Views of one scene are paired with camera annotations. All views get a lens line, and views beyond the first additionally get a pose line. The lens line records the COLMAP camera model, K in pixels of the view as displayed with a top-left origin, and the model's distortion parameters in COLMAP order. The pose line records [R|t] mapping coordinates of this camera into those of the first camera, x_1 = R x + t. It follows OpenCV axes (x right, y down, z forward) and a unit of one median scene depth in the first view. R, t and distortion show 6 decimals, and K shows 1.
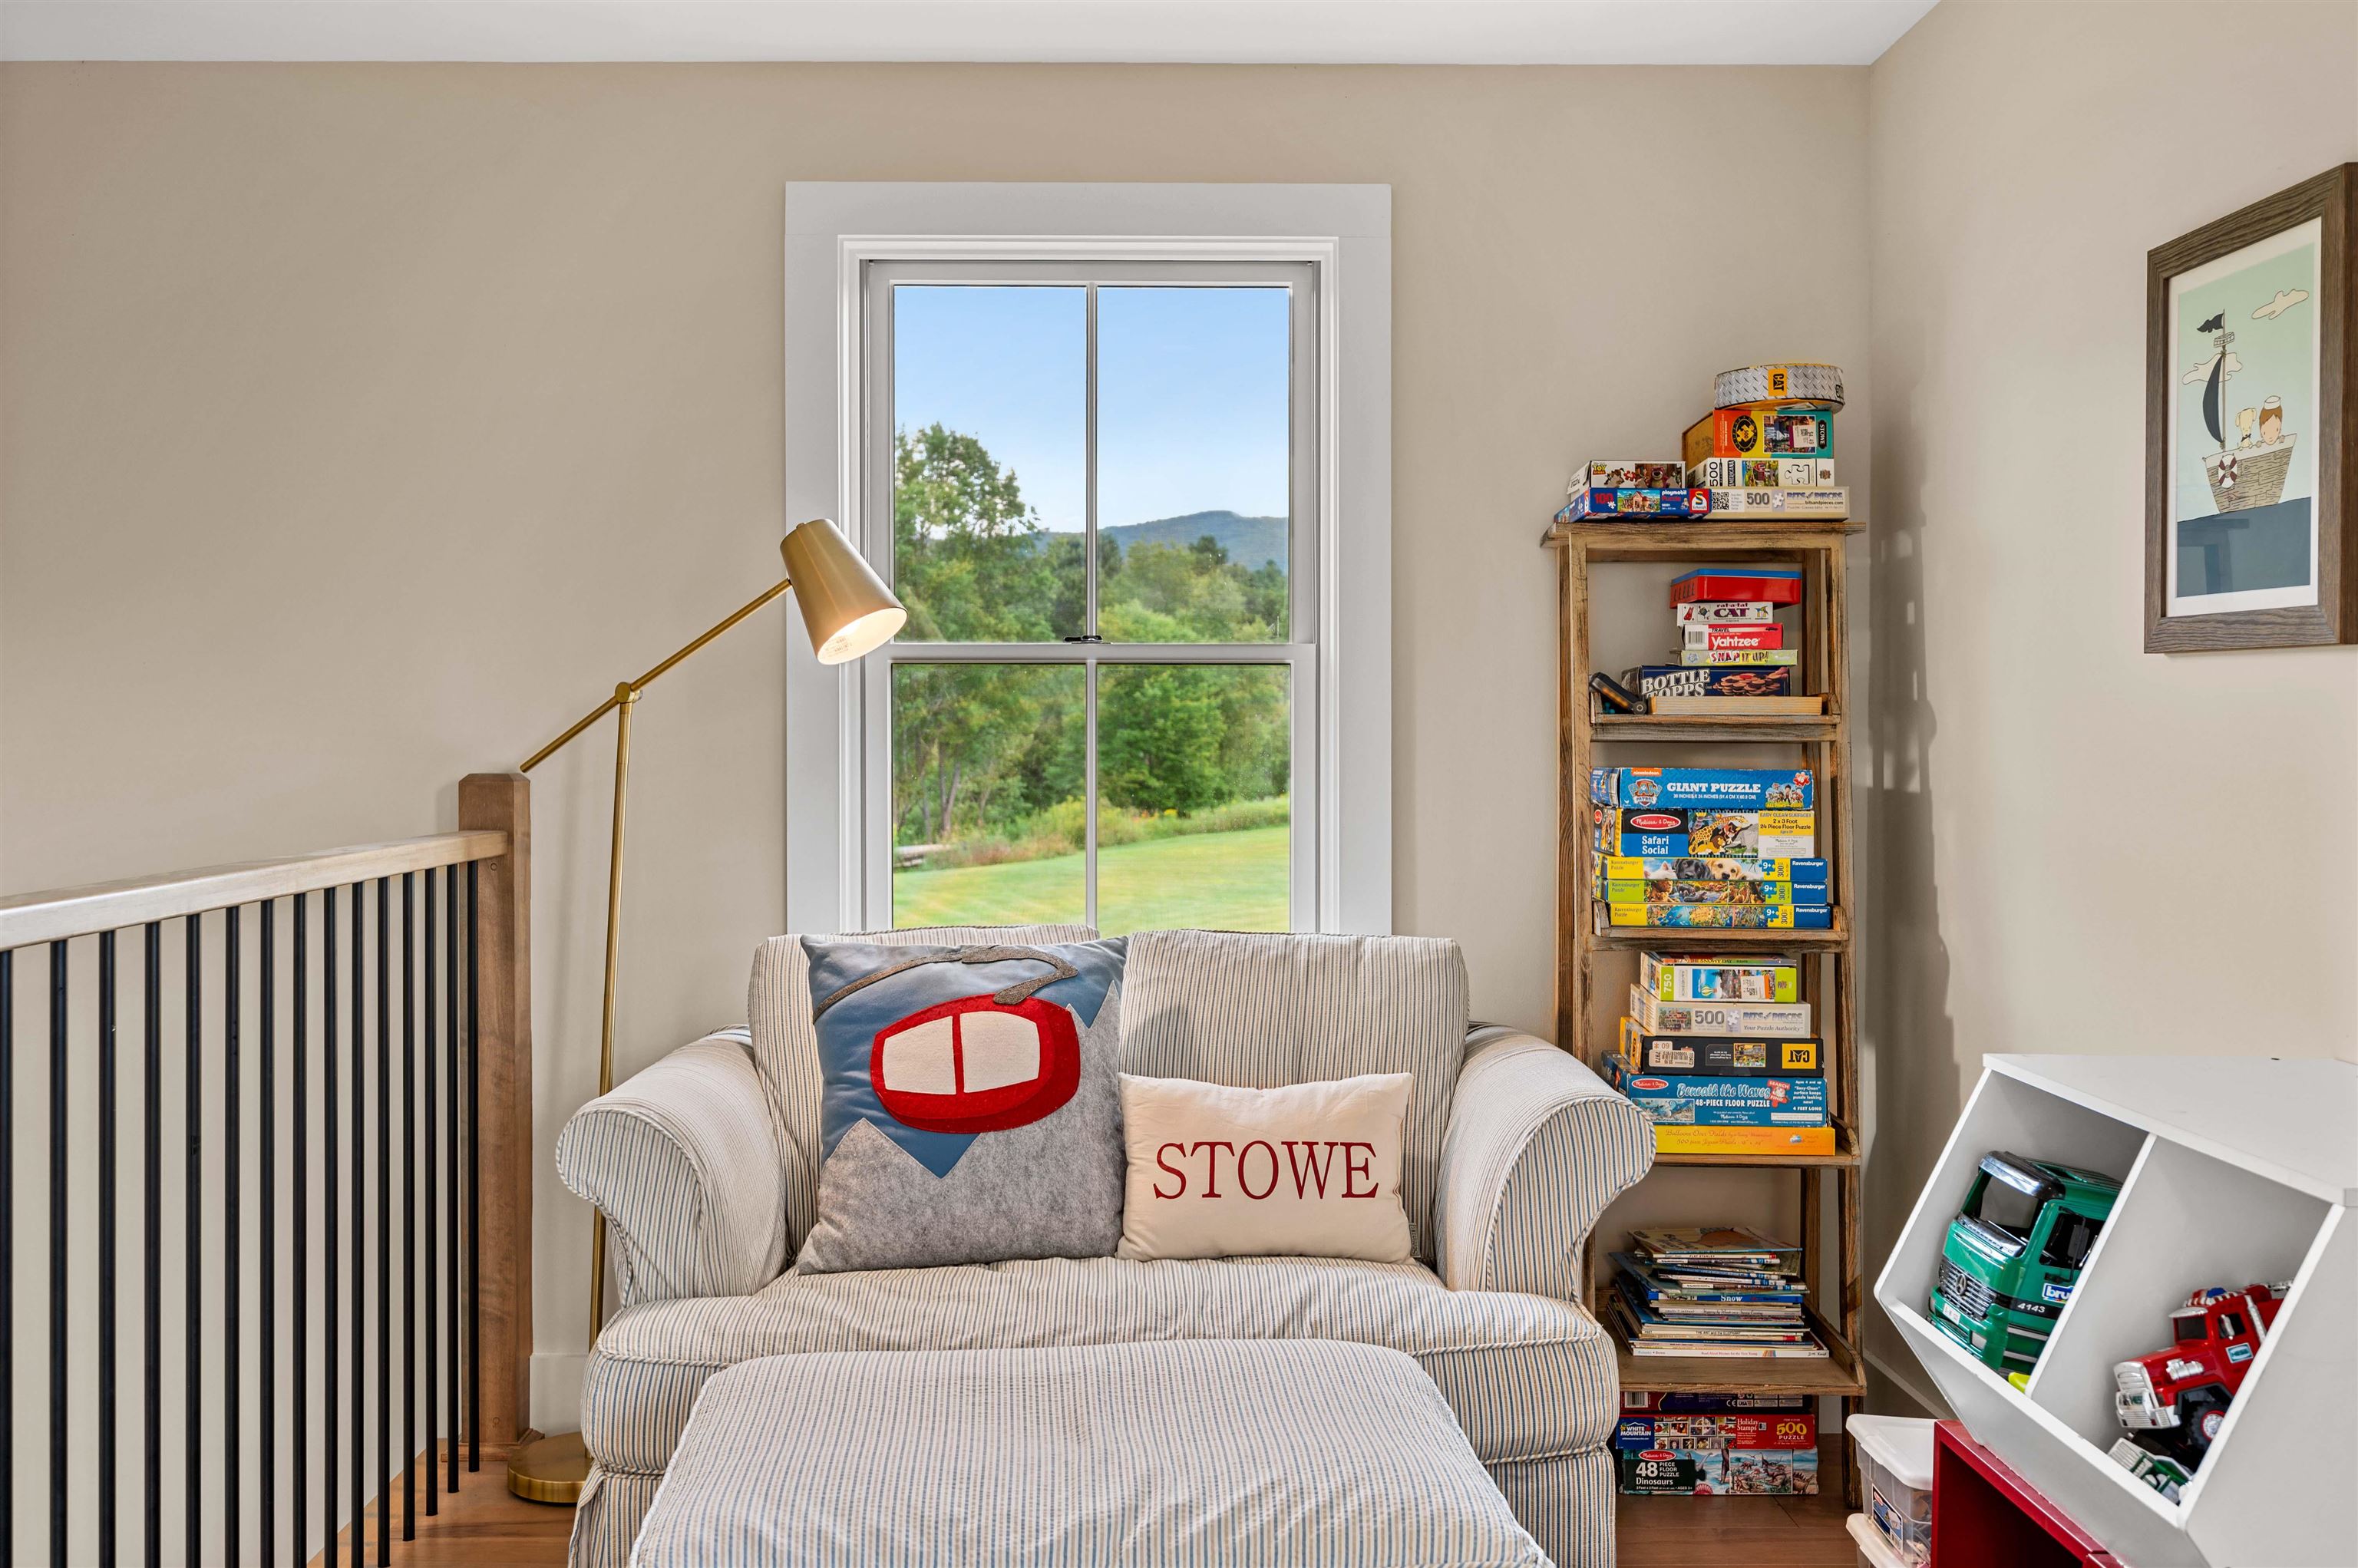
lens RADIAL K [[2067.5, 0, 1179.8], [0, 2067.5, 761.2], [0, 0, 1]] dist [-0.013564, -0.012301]
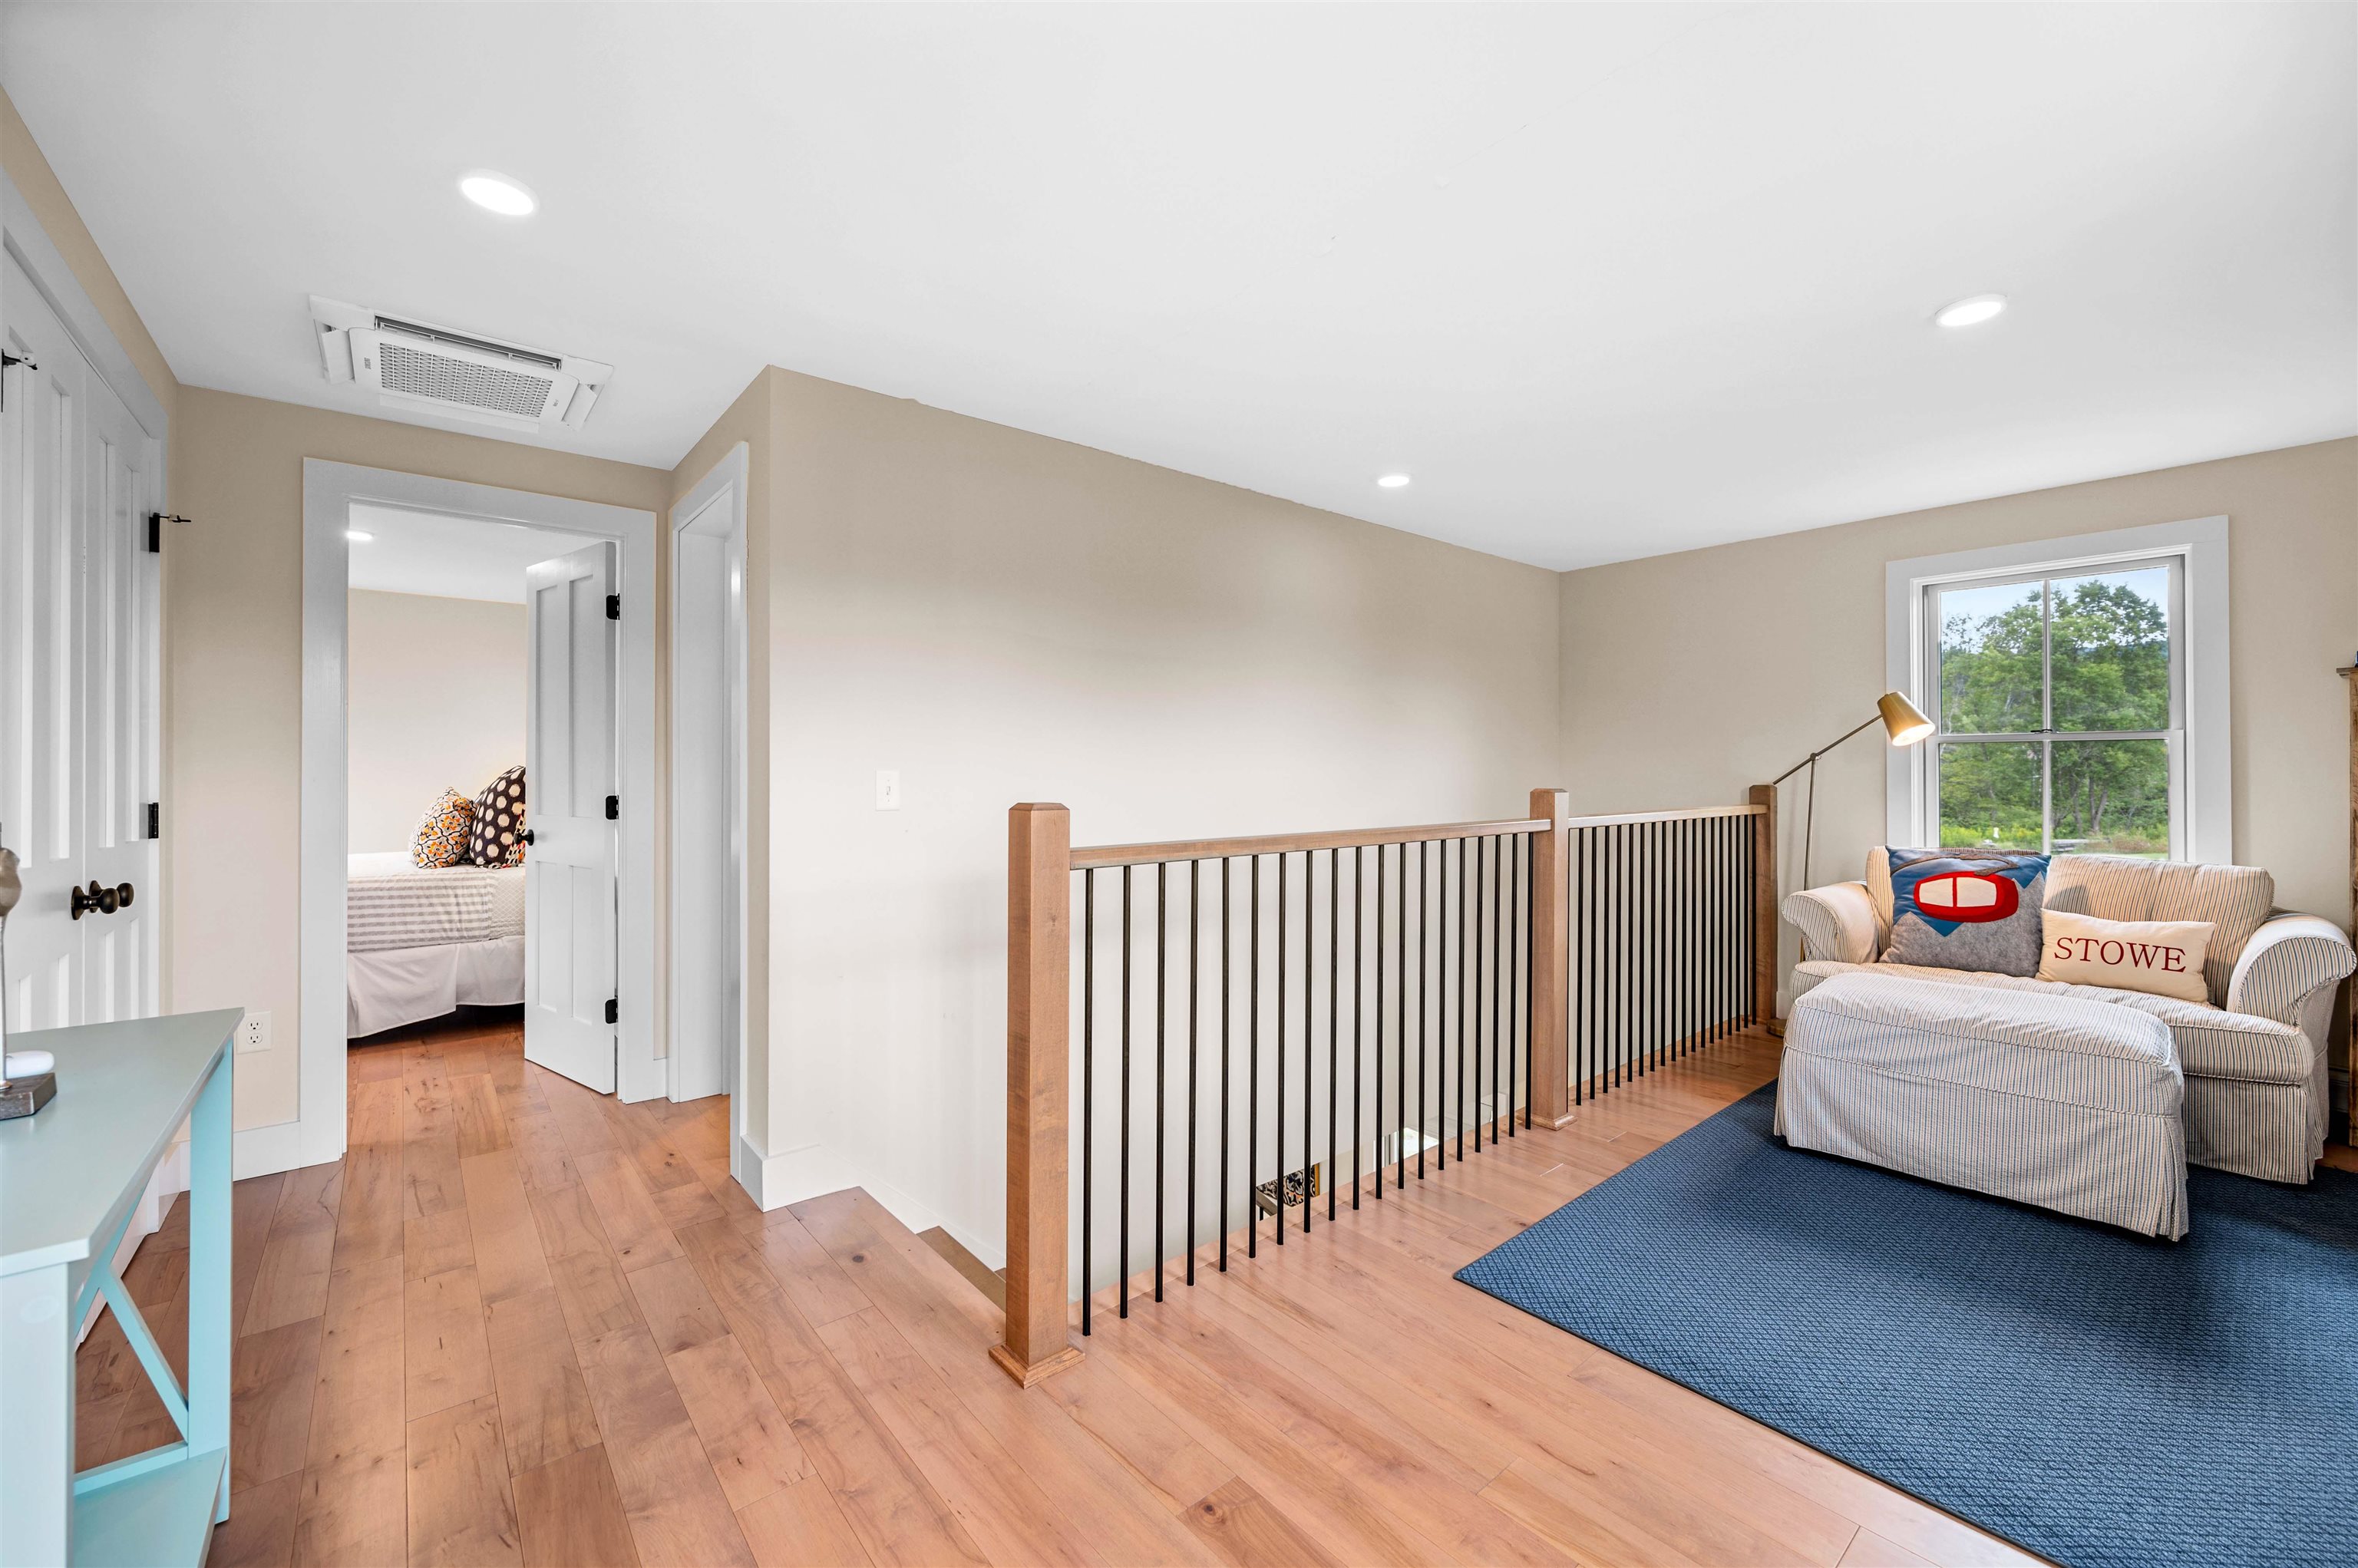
lens RADIAL K [[939.1, 0, 1191.2], [0, 939.1, 766.0], [0, 0, 1]] dist [0.000618, 0.000521]
pose [[0.636401, -0.003185, -0.771352, 0.190260], [-0.010928, 0.999854, -0.013144, 0.006404], [0.771281, 0.016794, 0.636273, -0.499553]]
